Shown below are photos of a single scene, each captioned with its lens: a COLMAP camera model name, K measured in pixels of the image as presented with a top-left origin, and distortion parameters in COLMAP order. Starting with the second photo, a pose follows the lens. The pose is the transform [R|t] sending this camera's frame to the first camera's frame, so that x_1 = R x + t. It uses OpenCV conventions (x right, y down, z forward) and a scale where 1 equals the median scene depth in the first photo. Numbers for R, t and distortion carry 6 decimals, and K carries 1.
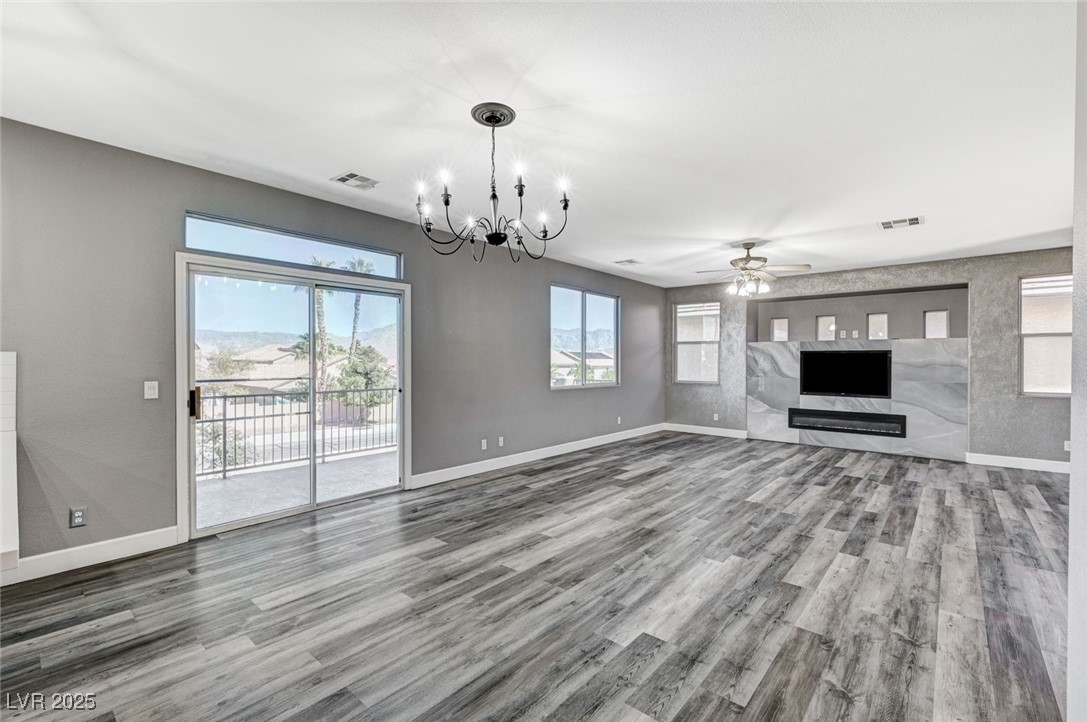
lens RADIAL K [[472.5, 0, 546.7], [0, 472.5, 362.1], [0, 0, 1]] dist [0.002727, 0.000109]
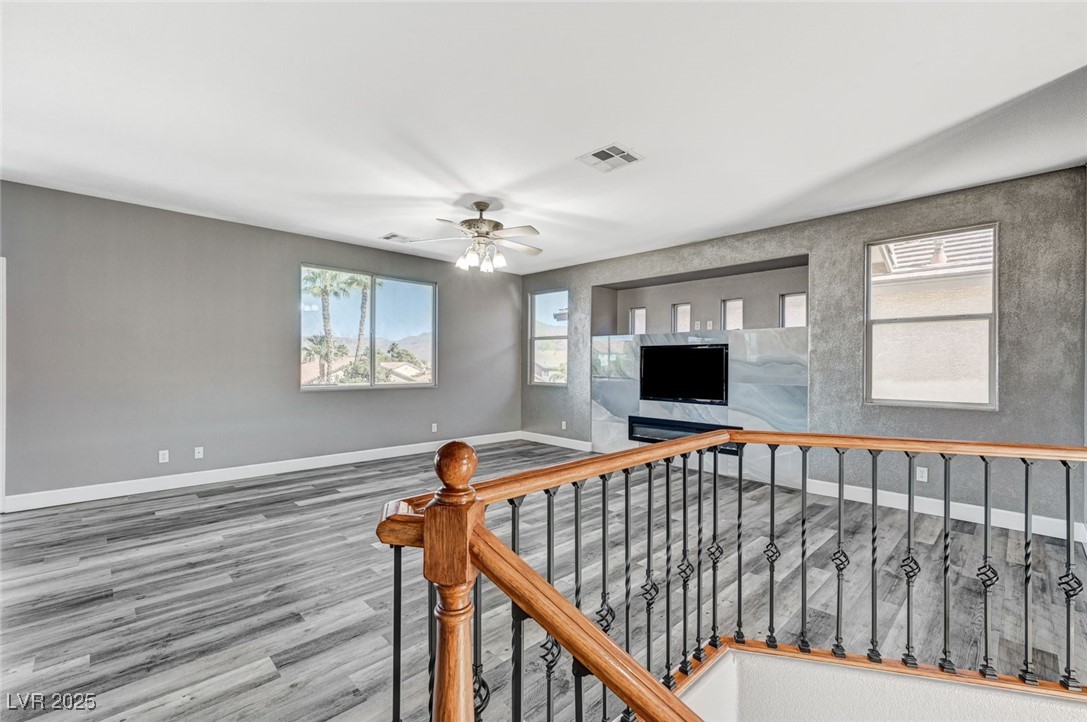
lens RADIAL K [[464.7, 0, 546.9], [0, 464.7, 363.0], [0, 0, 1]] dist [0.000517, 0.000115]
pose [[0.996253, 0.002813, -0.086439, 0.605390], [-0.003291, 0.999980, -0.005388, 0.014125], [0.086423, 0.005652, 0.996243, 0.253398]]
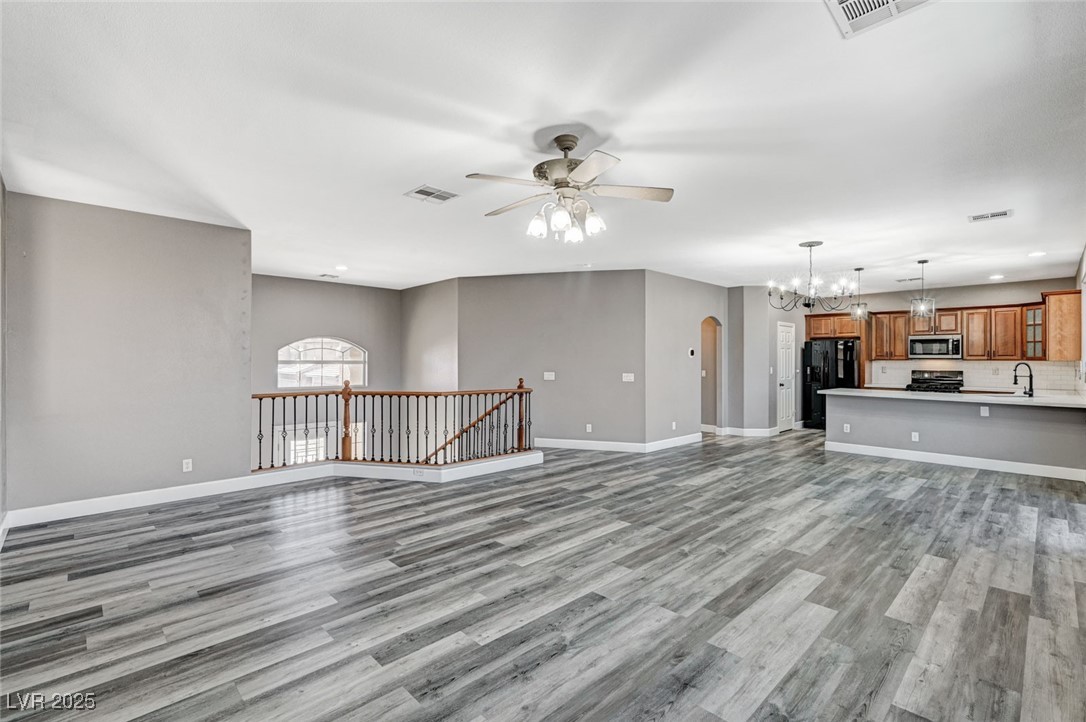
lens RADIAL K [[487.8, 0, 545.8], [0, 487.8, 359.2], [0, 0, 1]] dist [-0.000575, 0.000061]
pose [[-0.995711, -0.005271, 0.092367, 0.400887], [-0.005071, 0.999984, 0.002395, -0.011633], [-0.092378, 0.001916, -0.995722, 1.547418]]
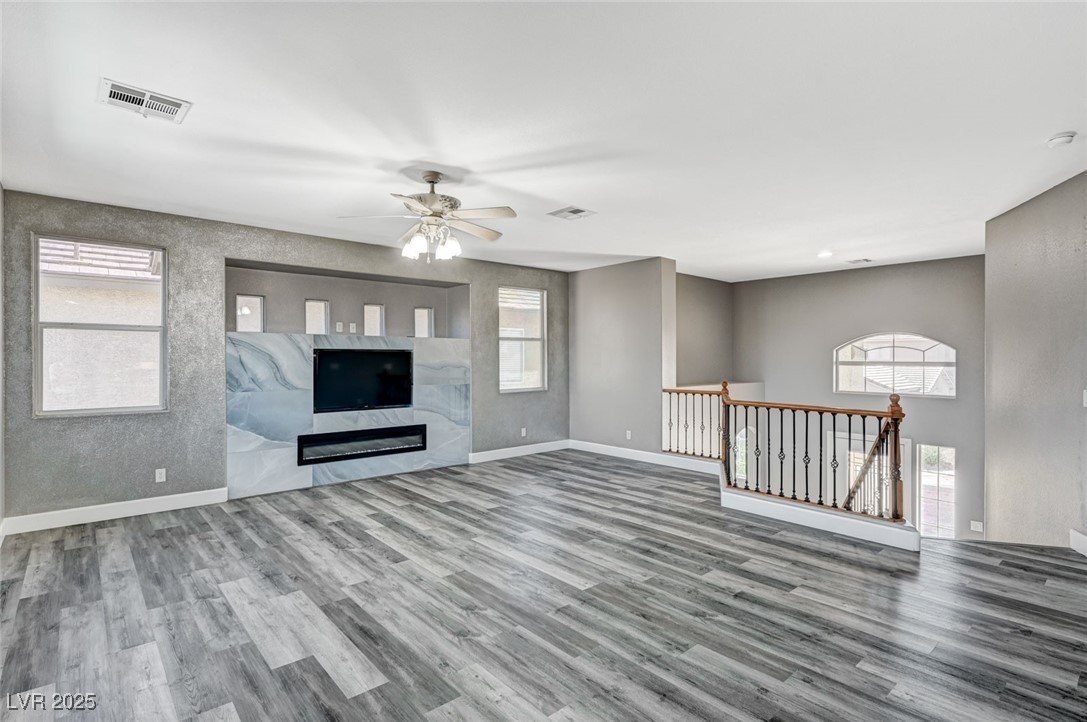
lens RADIAL K [[536.5, 0, 548.9], [0, 536.5, 357.7], [0, 0, 1]] dist [0.002095, 0.001030]
pose [[0.136815, -0.004305, 0.990587, -0.238792], [0.003966, 0.999985, 0.003798, -0.017122], [-0.990589, 0.003409, 0.136830, 0.764951]]
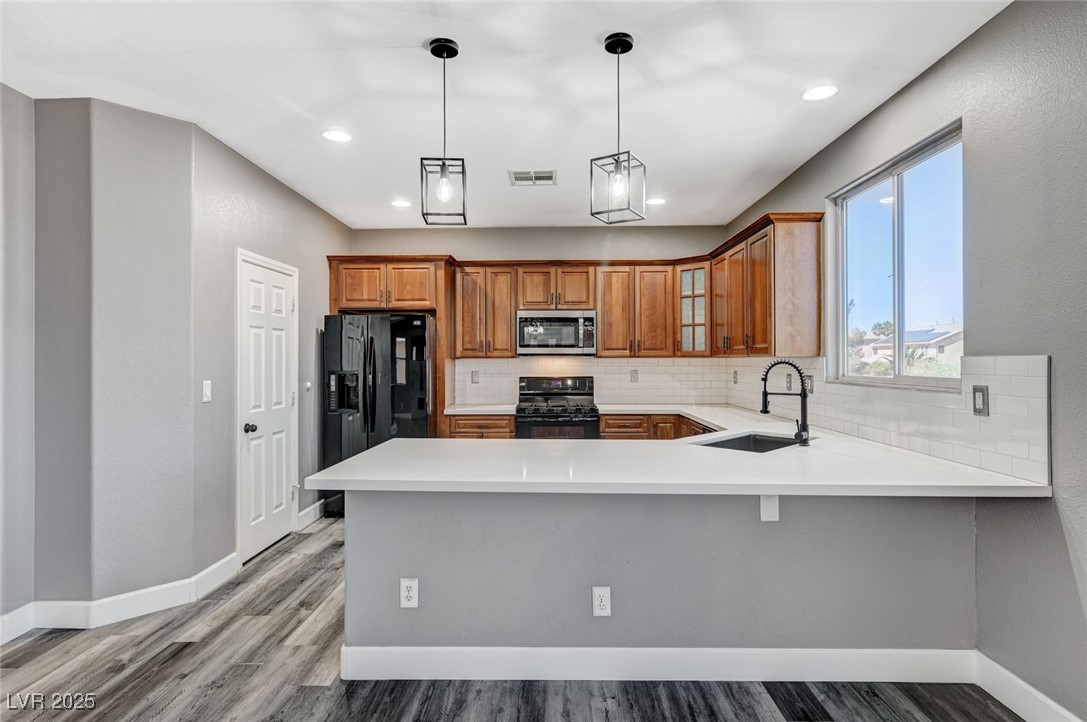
lens RADIAL K [[551.9, 0, 546.6], [0, 551.9, 356.8], [0, 0, 1]] dist [-0.000522, 0.000292]
pose [[-0.767385, -0.003581, -0.641177, -0.089755], [-0.000730, 0.999989, -0.004711, -0.008038], [0.641187, -0.003147, -0.767378, 0.568220]]
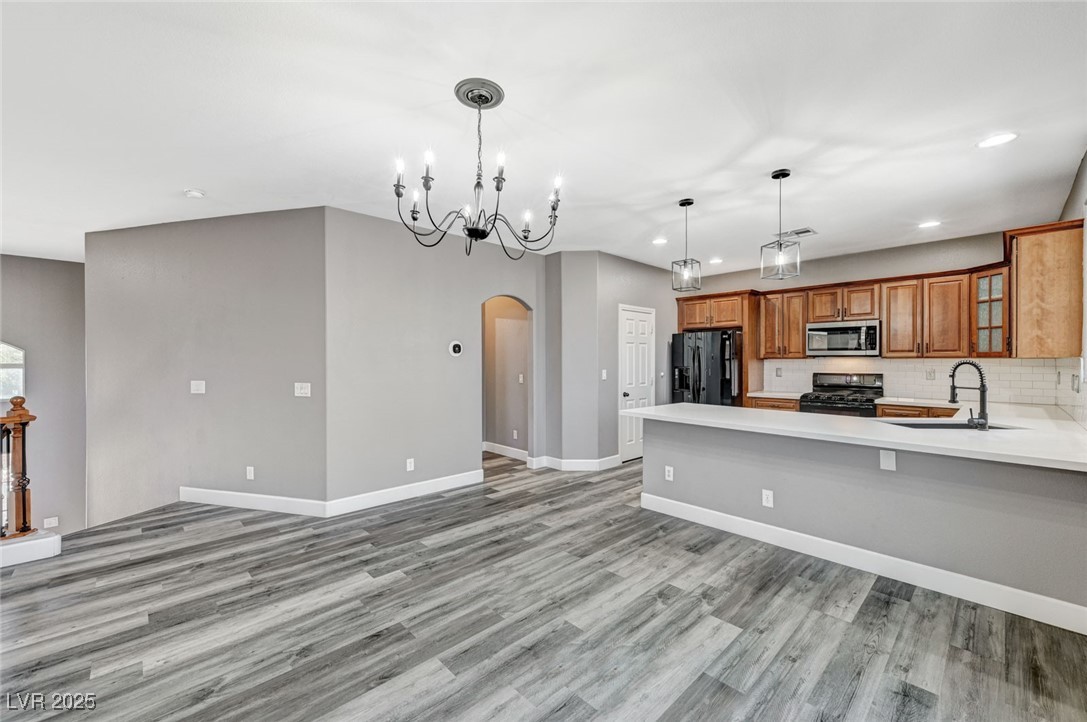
lens RADIAL K [[436.0, 0, 546.7], [0, 436.0, 362.4], [0, 0, 1]] dist [0.004719, 0.000763]
pose [[-0.995296, -0.001017, 0.096872, -0.155033], [-0.000235, 0.999967, 0.008081, -0.009855], [-0.096877, 0.008020, -0.995264, 0.879387]]
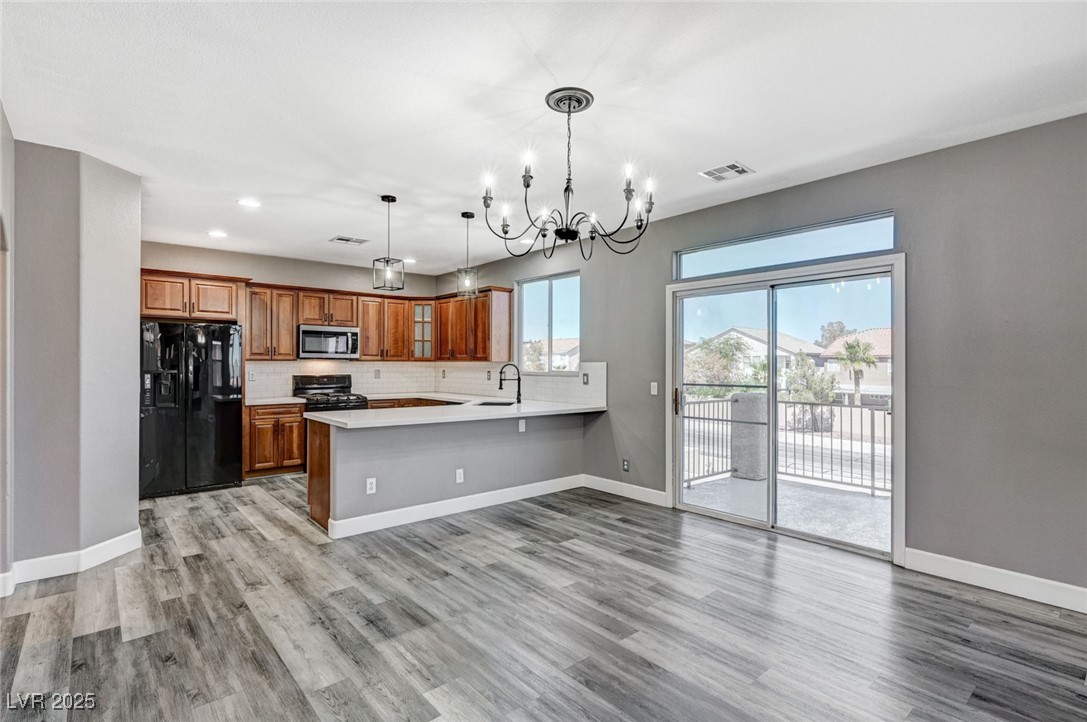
lens RADIAL K [[523.7, 0, 547.9], [0, 523.7, 361.6], [0, 0, 1]] dist [-0.000952, -0.000346]
pose [[-0.145733, -0.007021, -0.989299, 0.431465], [-0.006487, 0.999960, -0.006141, -0.005147], [0.989303, 0.005523, -0.145773, 0.536689]]
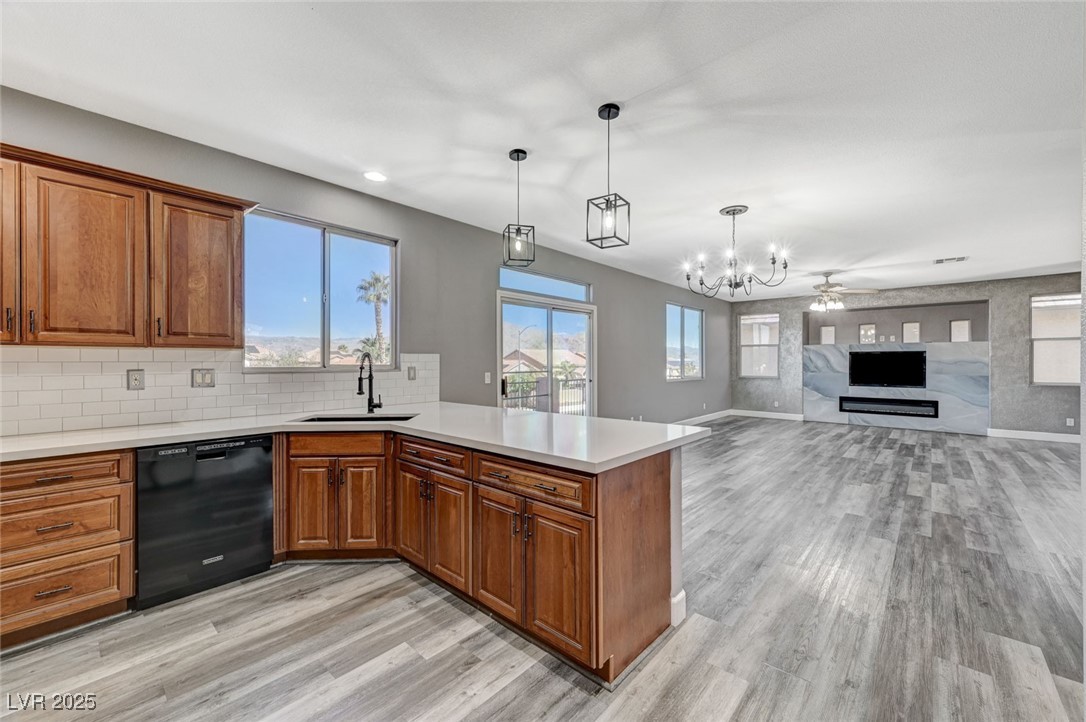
lens RADIAL K [[429.9, 0, 545.3], [0, 429.9, 362.4], [0, 0, 1]] dist [0.002140, 0.000545]
pose [[0.999775, -0.003099, -0.020986, -0.359564], [0.003067, 0.999994, -0.001585, 0.005936], [0.020990, 0.001520, 0.999779, -0.253653]]
